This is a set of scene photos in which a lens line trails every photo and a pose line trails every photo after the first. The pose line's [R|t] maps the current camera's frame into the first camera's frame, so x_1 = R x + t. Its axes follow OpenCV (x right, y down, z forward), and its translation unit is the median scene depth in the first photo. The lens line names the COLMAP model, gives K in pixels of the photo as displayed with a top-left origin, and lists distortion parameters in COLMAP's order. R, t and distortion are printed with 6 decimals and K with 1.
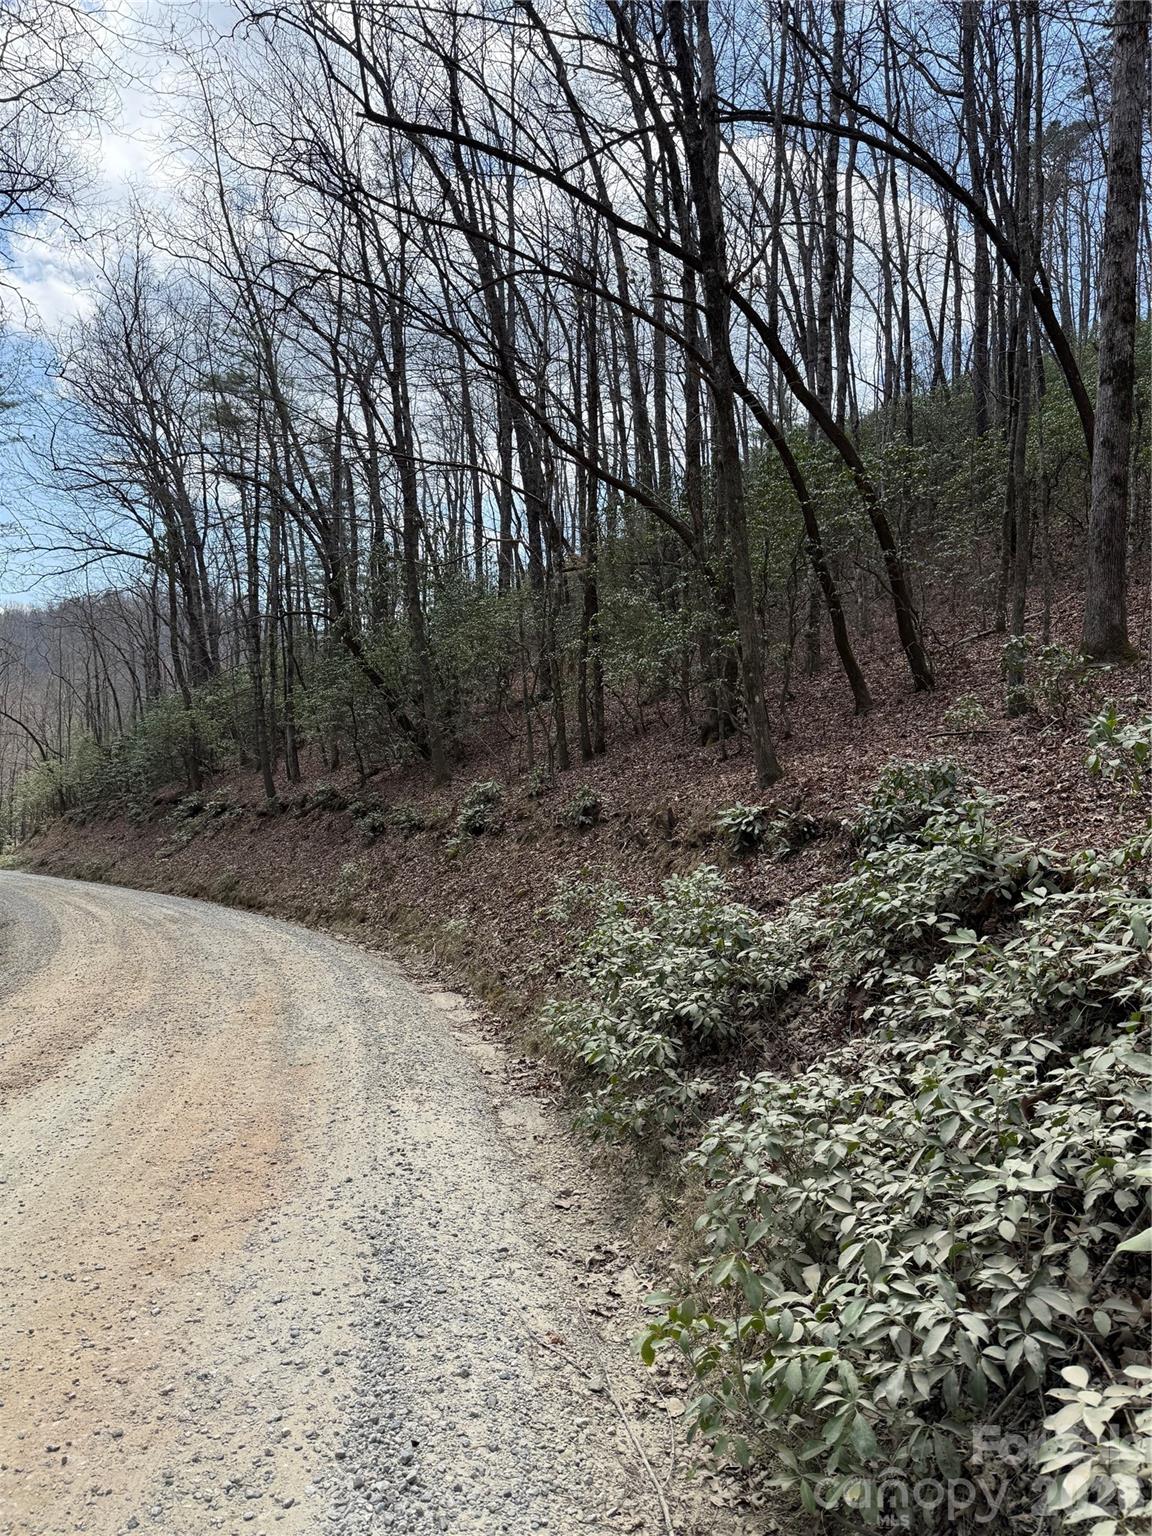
lens RADIAL K [[1083.3, 0, 576.0], [0, 1083.3, 768.0], [0, 0, 1]] dist [0.142907, -0.245110]
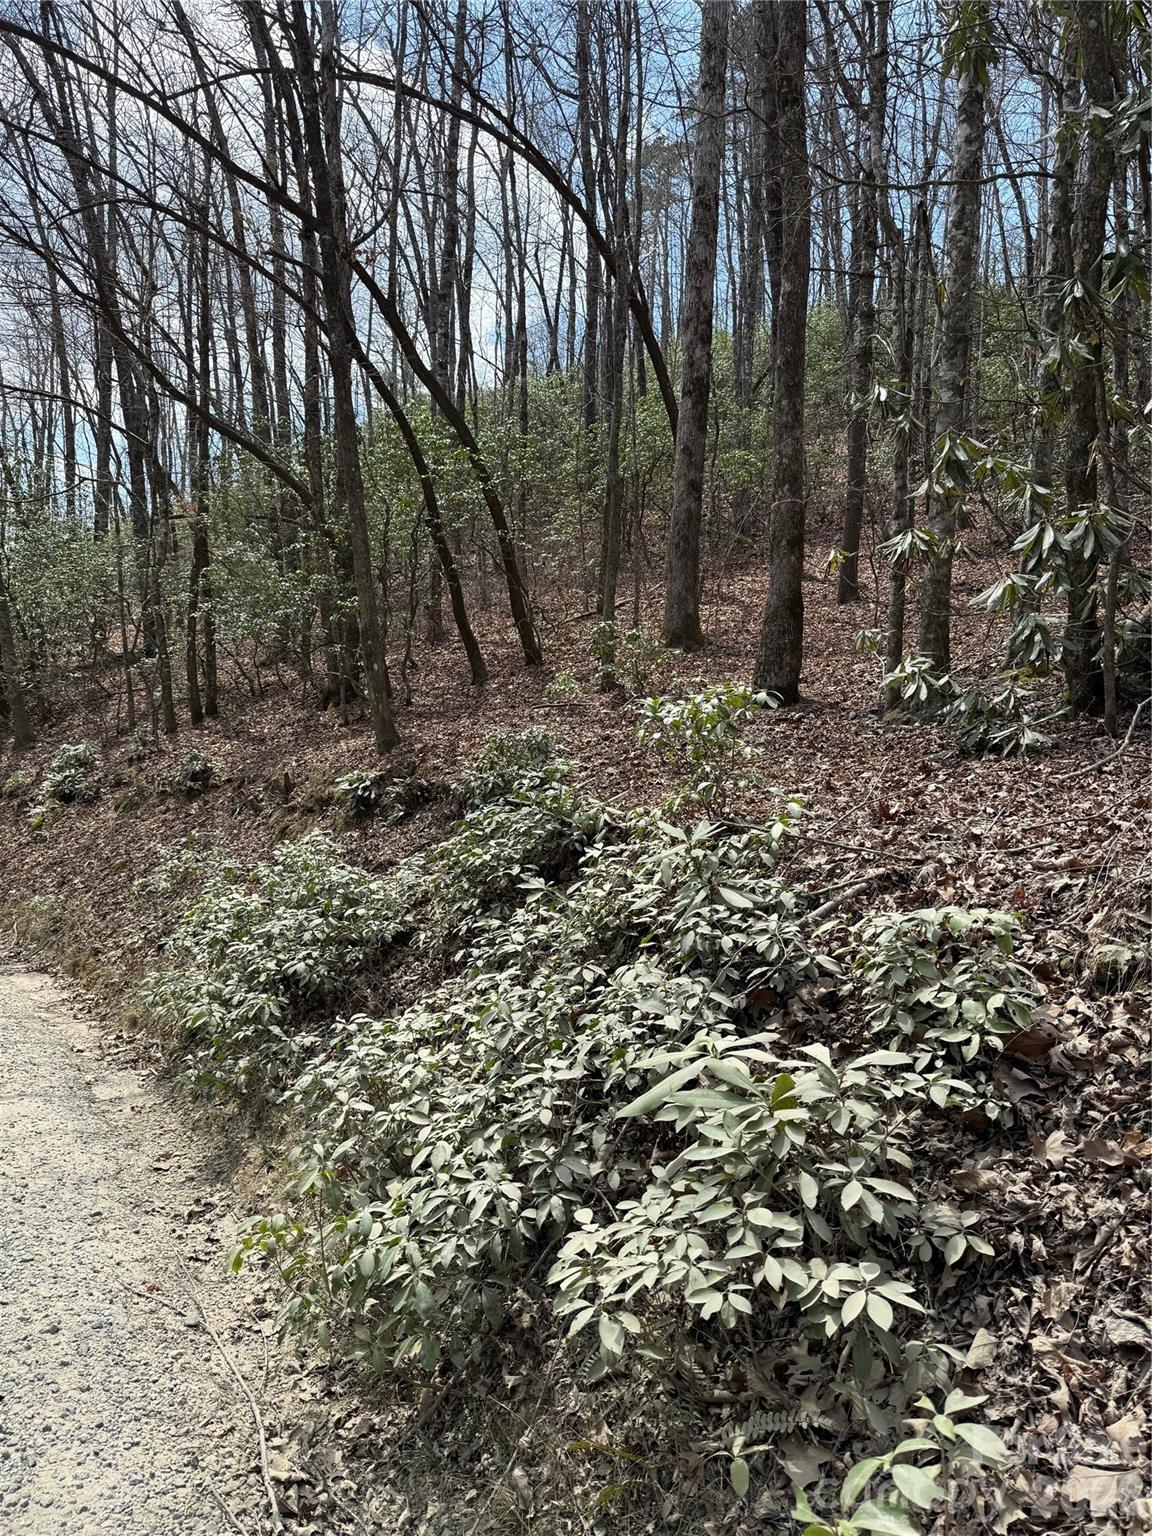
lens RADIAL K [[1085.3, 0, 581.5], [0, 1085.3, 761.7], [0, 0, 1]] dist [0.134183, -0.247460]
pose [[0.941010, 0.006019, 0.338325, 0.002182], [-0.014794, 0.999618, 0.023364, -0.000749], [-0.338055, -0.026991, 0.940739, -0.025627]]
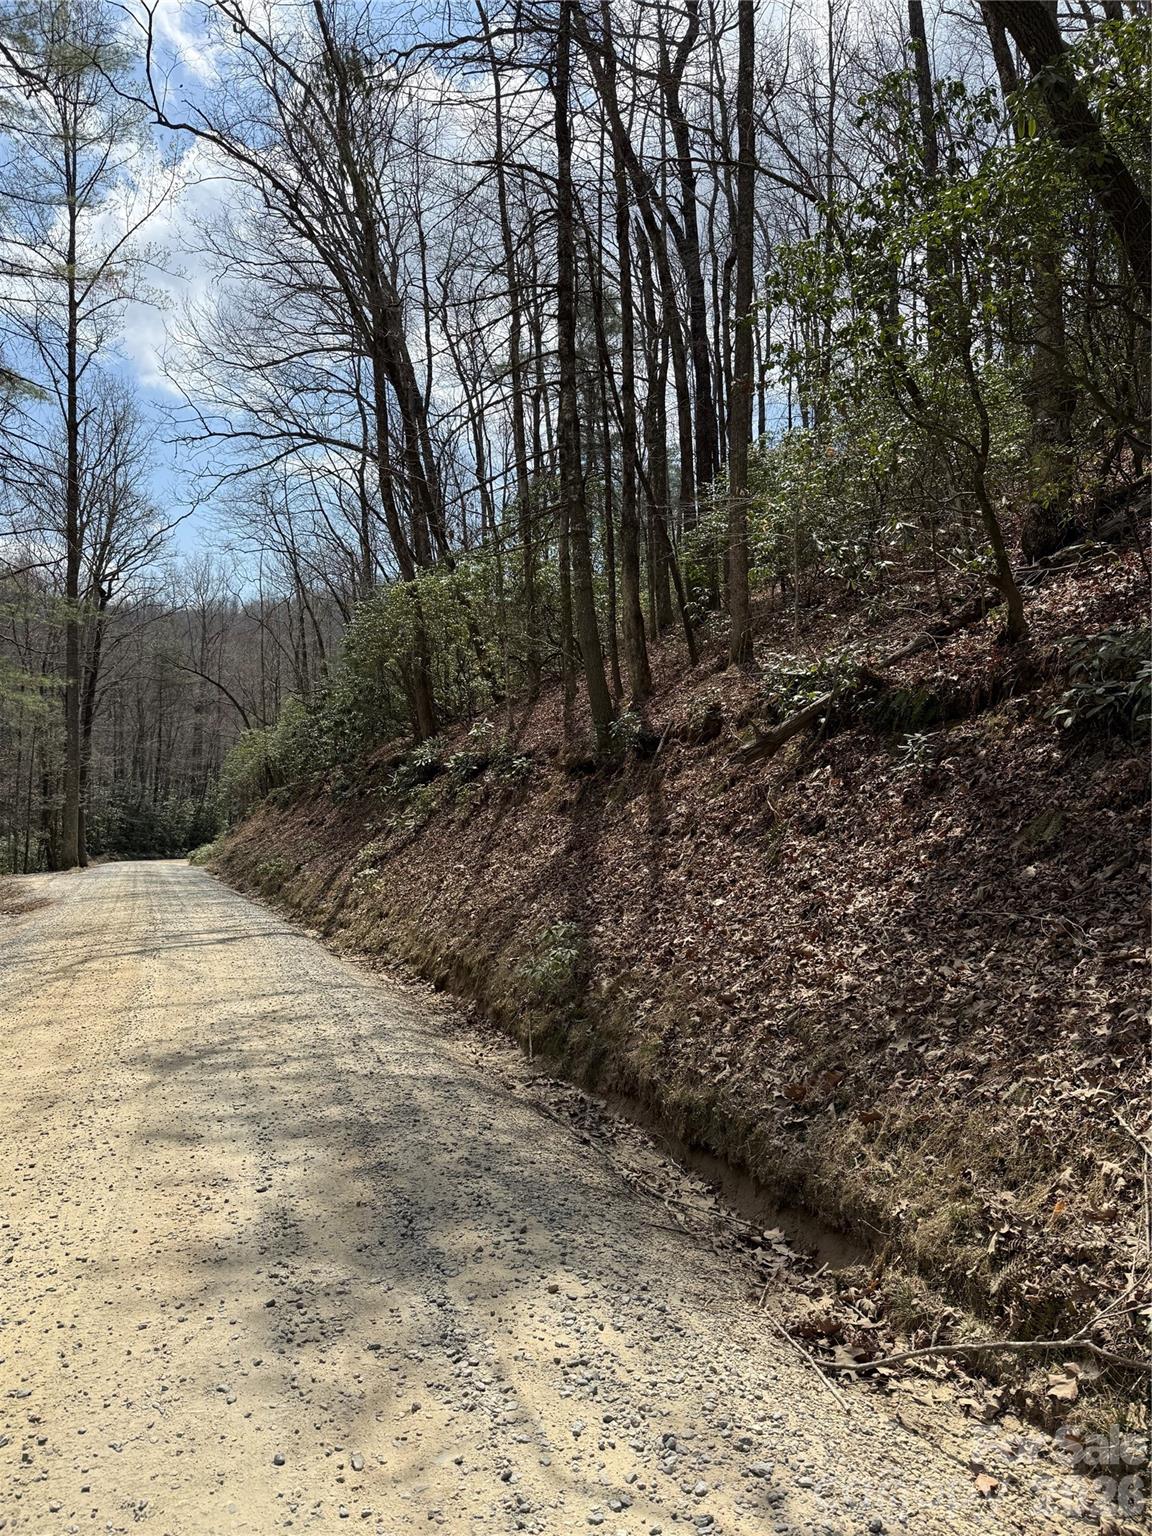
lens RADIAL K [[1085.3, 0, 581.5], [0, 1085.3, 761.7], [0, 0, 1]] dist [0.134183, -0.247460]
pose [[0.982919, -0.011013, -0.183710, -0.764207], [0.012434, 0.999901, 0.006583, 0.135361], [0.183620, -0.008755, 0.982958, 2.141760]]
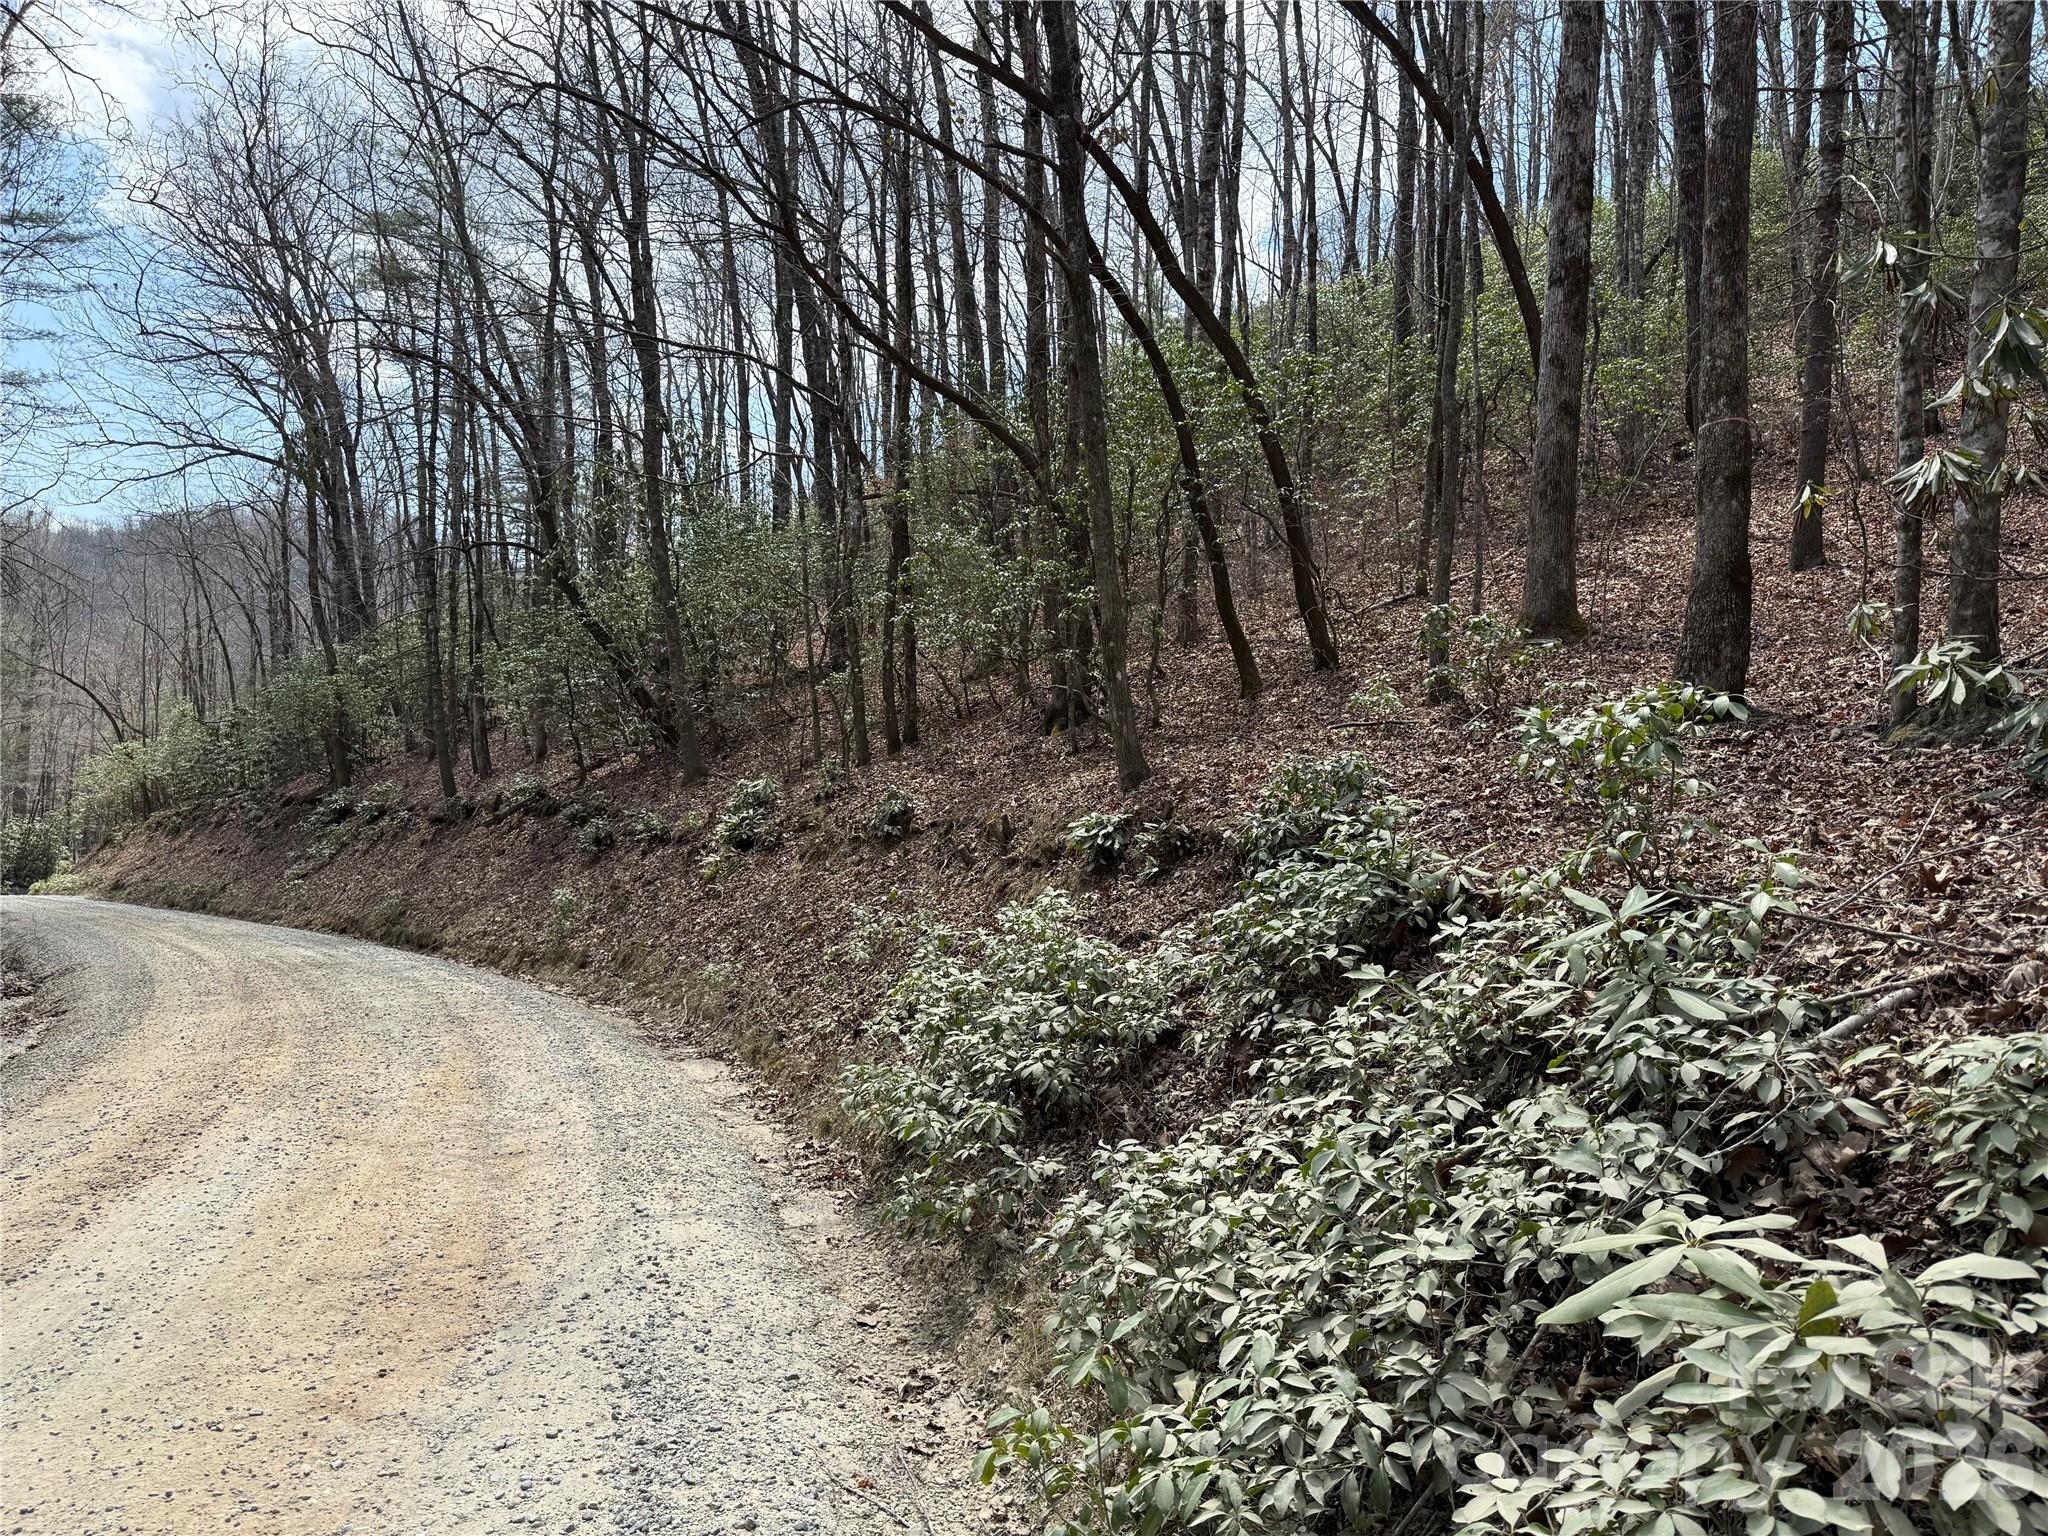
lens RADIAL K [[1444.4, 0, 1015.4], [0, 1444.4, 772.1], [0, 0, 1]] dist [0.142907, -0.245110]
pose [[0.995148, 0.012084, 0.097641, -0.005374], [-0.012695, 0.999904, 0.005636, 0.000406], [-0.097563, -0.006848, 0.995206, -0.015763]]
